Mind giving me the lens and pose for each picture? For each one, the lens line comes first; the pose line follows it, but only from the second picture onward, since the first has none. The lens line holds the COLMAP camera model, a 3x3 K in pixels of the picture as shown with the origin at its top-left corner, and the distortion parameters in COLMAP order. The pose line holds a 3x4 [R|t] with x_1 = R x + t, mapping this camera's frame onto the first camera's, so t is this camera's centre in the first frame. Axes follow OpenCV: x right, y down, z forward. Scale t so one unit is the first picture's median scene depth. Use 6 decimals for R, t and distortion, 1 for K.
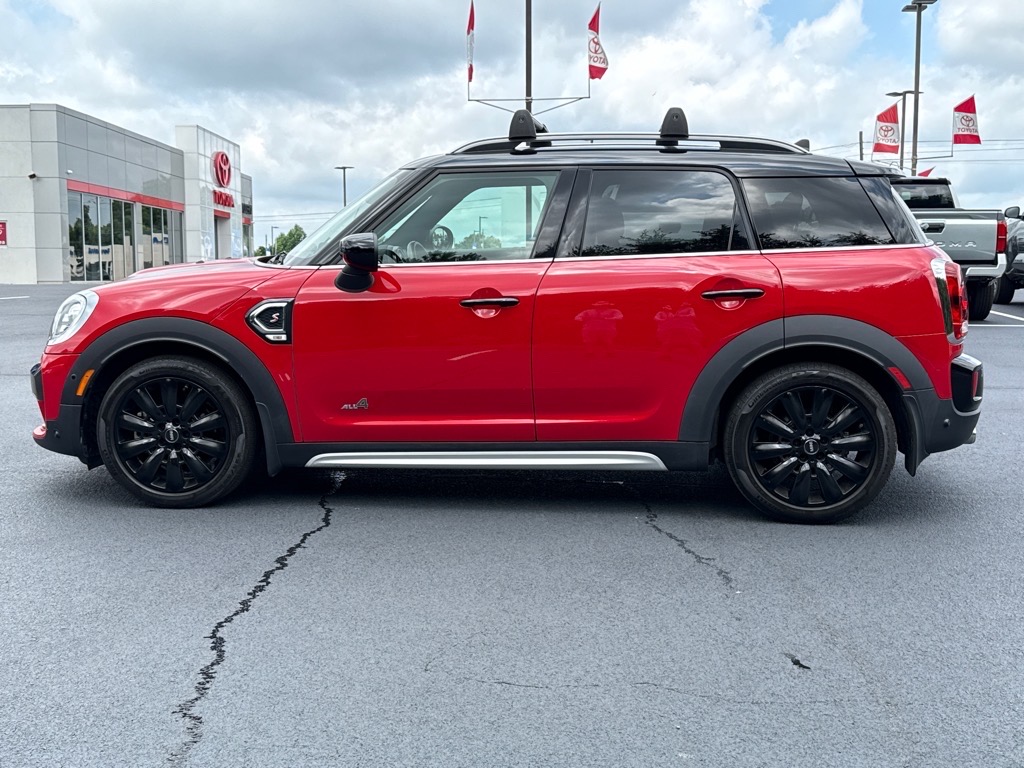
lens RADIAL K [[1149.9, 0, 513.8], [0, 1149.9, 383.8], [0, 0, 1]] dist [0.127444, 0.000000]
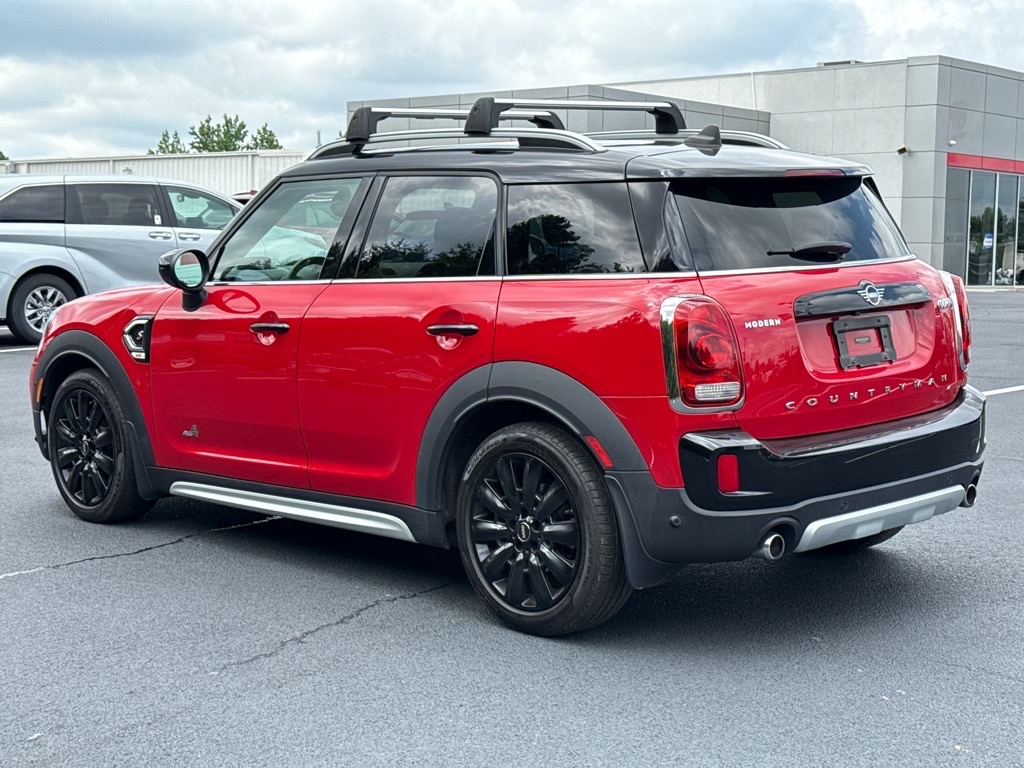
lens RADIAL K [[1647.7, 0, 511.4], [0, 1647.7, 382.2], [0, 0, 1]] dist [0.070811, 0.000000]
pose [[0.755697, 0.061640, -0.652015, 0.921719], [-0.080448, 0.996758, 0.000990, -0.043584], [0.649962, 0.051705, 0.758206, 0.153364]]
